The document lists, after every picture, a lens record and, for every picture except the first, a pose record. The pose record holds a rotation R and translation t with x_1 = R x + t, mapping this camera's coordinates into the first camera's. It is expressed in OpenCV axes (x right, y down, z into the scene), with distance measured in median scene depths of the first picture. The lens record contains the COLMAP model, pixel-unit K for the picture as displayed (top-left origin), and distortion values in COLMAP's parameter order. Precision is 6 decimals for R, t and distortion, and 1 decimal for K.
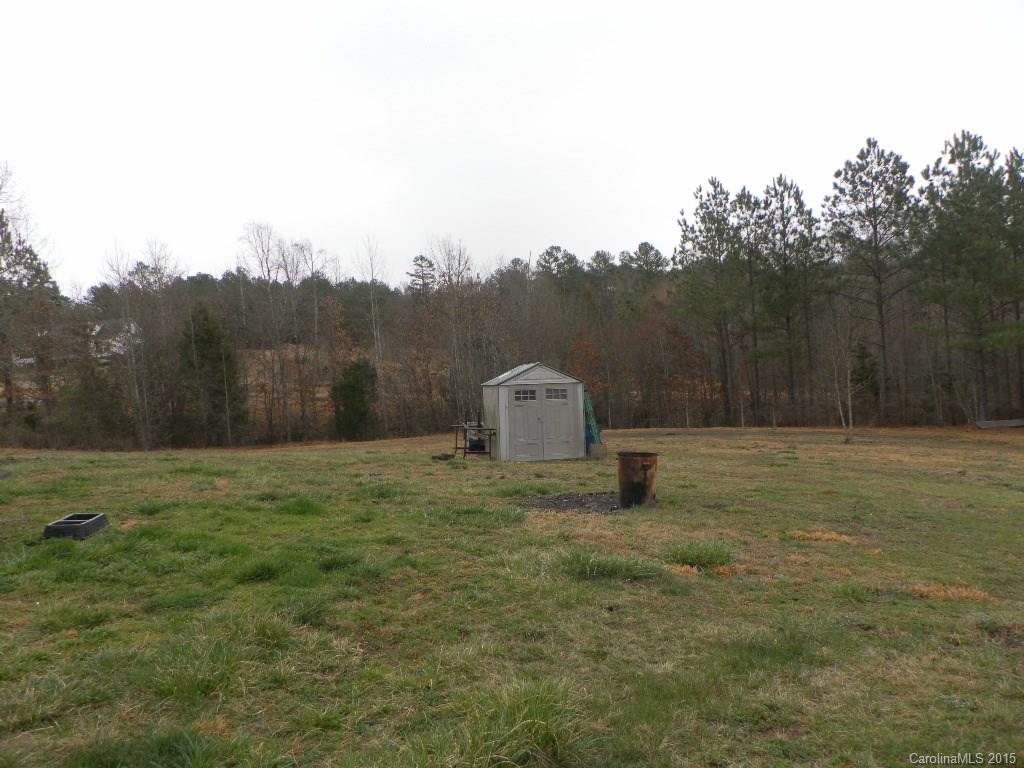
lens RADIAL K [[785.1, 0, 514.6], [0, 785.1, 379.5], [0, 0, 1]] dist [0.015399, -0.006157]
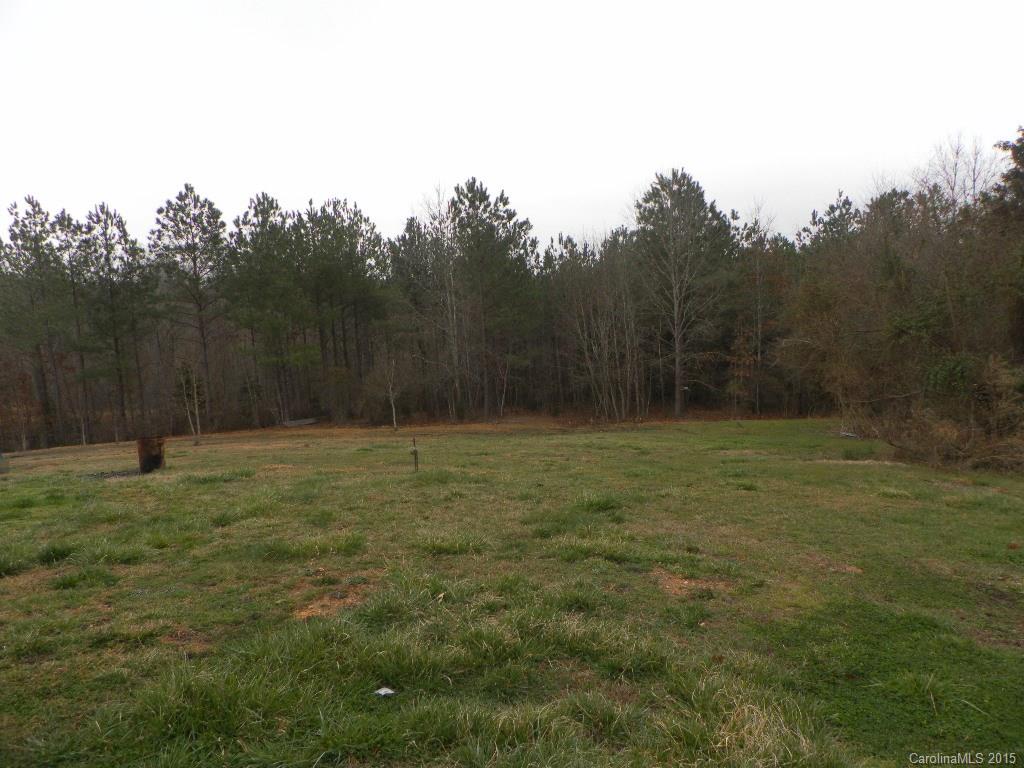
lens RADIAL K [[785.1, 0, 511.2], [0, 785.1, 376.4], [0, 0, 1]] dist [0.015399, -0.006157]
pose [[0.664491, -0.030320, 0.746681, -0.099930], [0.050862, 0.998695, -0.004711, 0.003904], [-0.745563, 0.041108, 0.665166, -0.104197]]
